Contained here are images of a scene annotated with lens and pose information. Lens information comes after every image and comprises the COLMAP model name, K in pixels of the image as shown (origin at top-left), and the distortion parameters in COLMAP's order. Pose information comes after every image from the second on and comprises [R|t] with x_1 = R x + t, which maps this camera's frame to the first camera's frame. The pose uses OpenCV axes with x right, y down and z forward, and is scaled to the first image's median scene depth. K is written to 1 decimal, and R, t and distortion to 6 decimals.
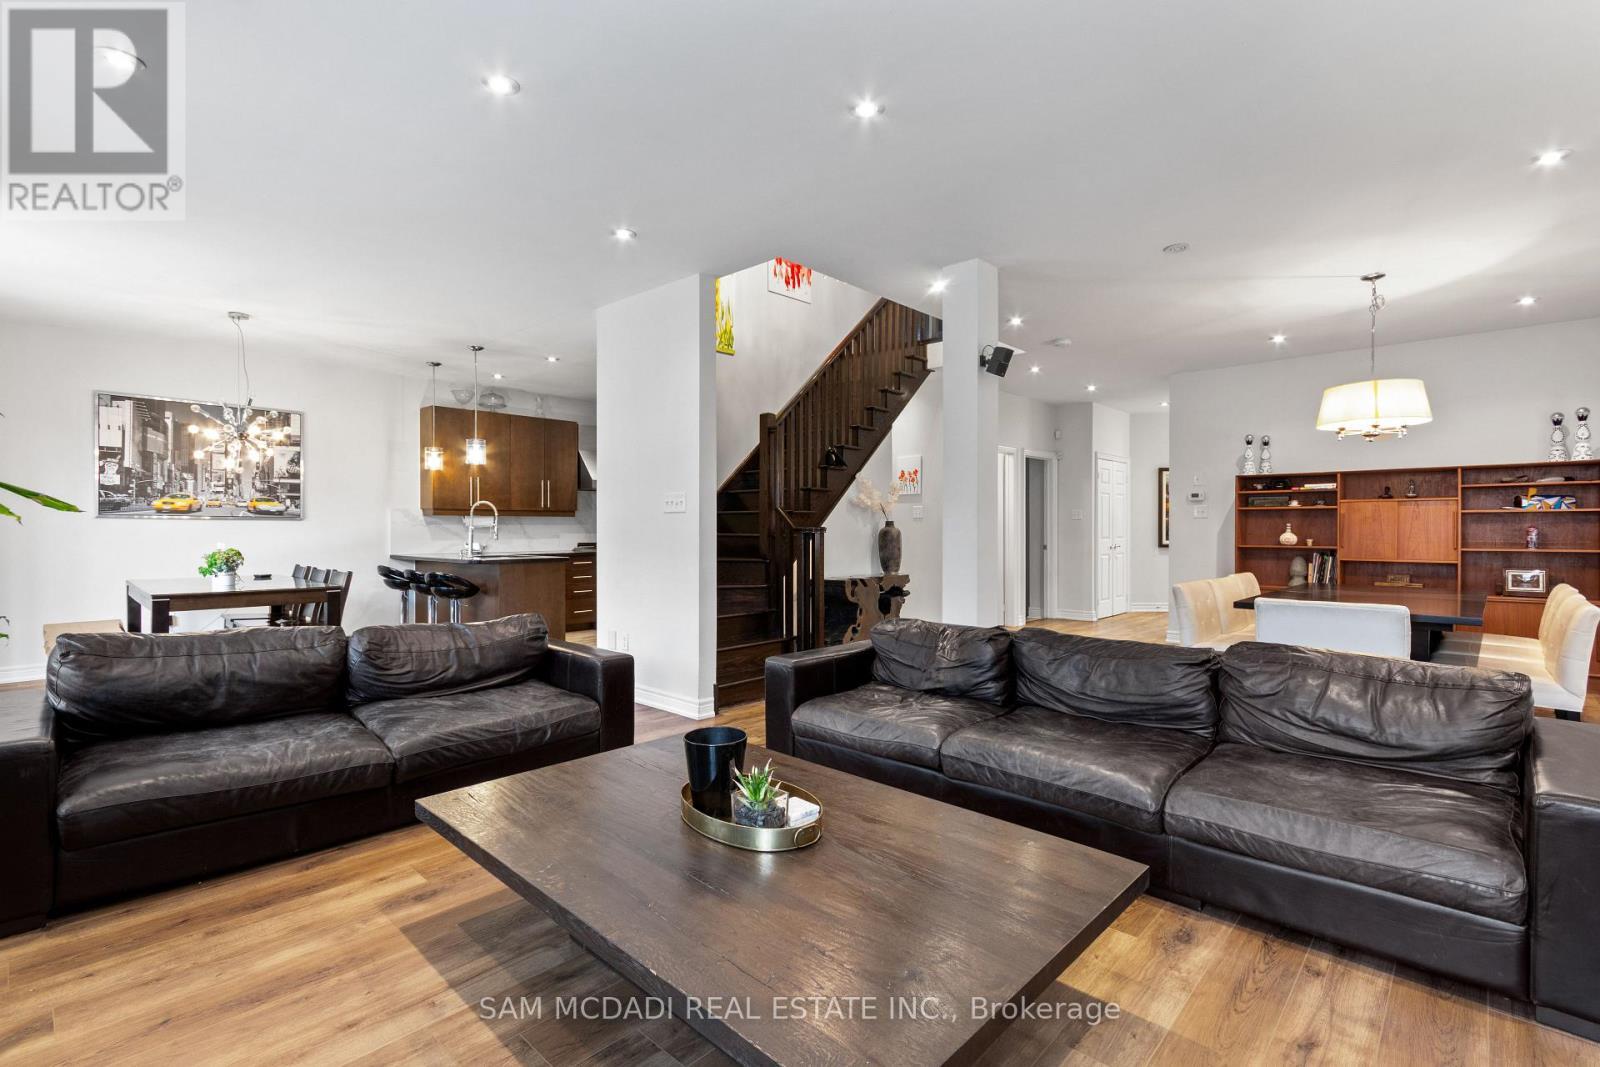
lens RADIAL K [[738.3, 0, 795.0], [0, 738.3, 529.9], [0, 0, 1]] dist [0.011830, 0.000715]
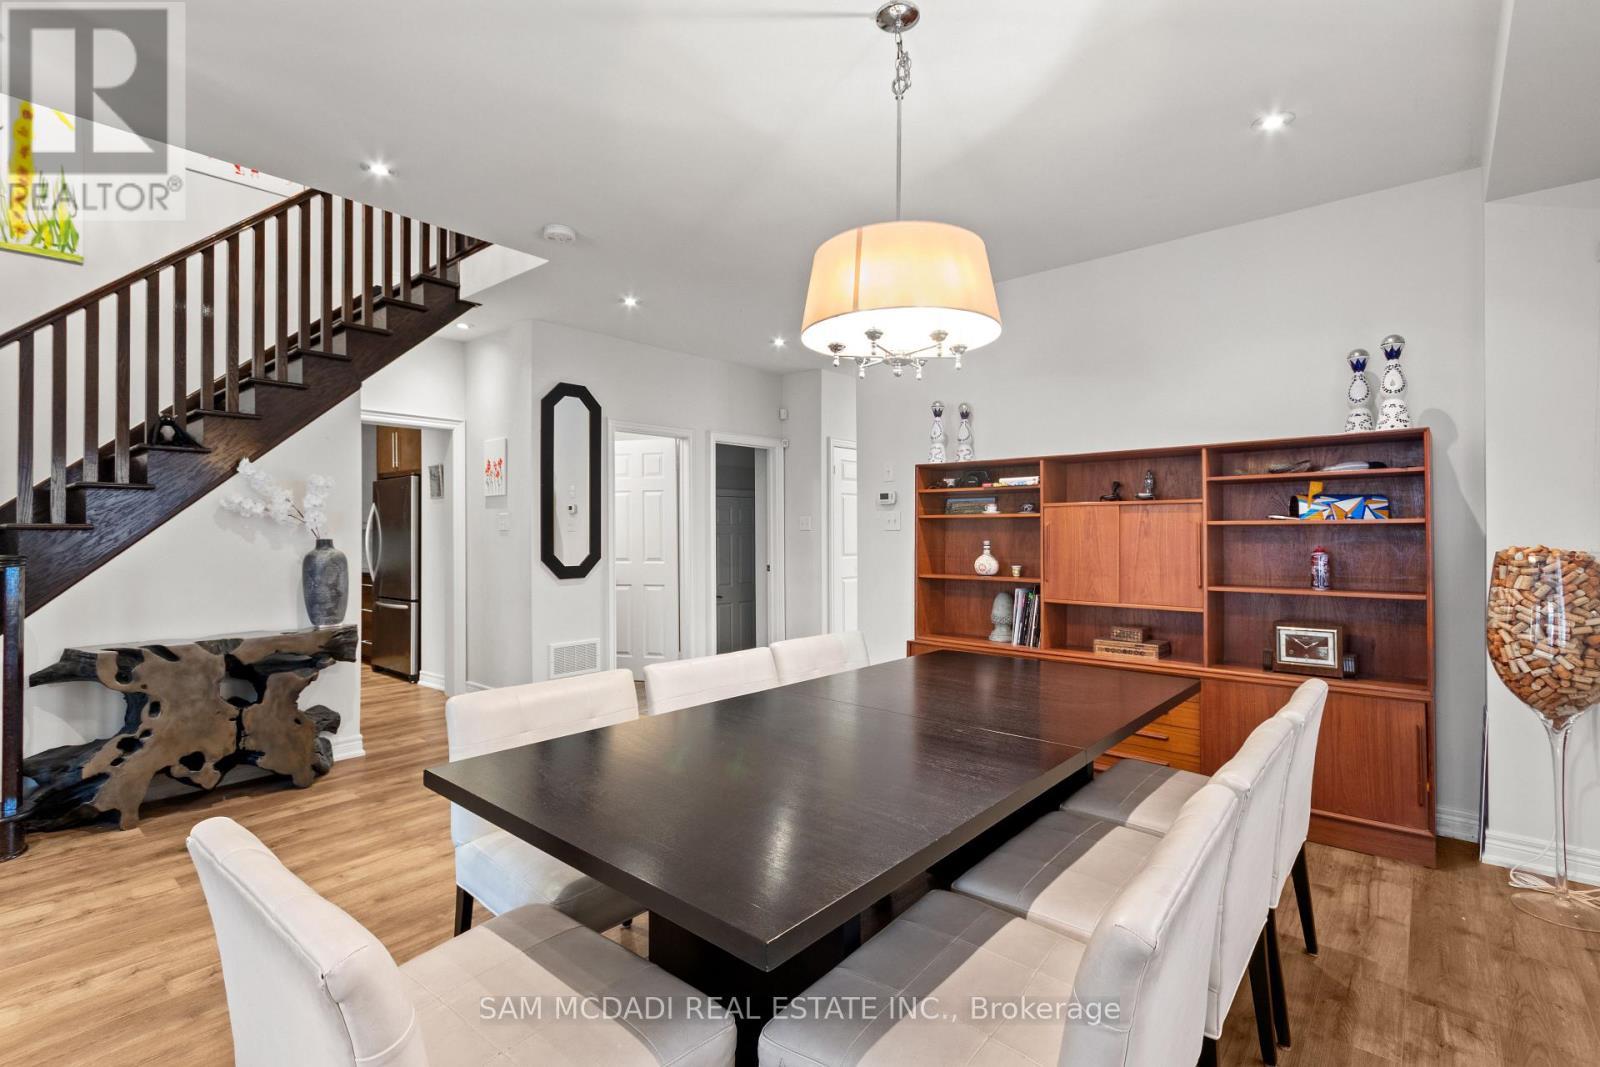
lens RADIAL K [[738.3, 0, 795.0], [0, 738.3, 529.9], [0, 0, 1]] dist [0.011830, 0.000715]
pose [[0.999587, -0.003083, 0.028578, 0.535873], [0.003214, 0.999985, -0.004514, -0.017152], [-0.028564, 0.004604, 0.999581, 0.418772]]
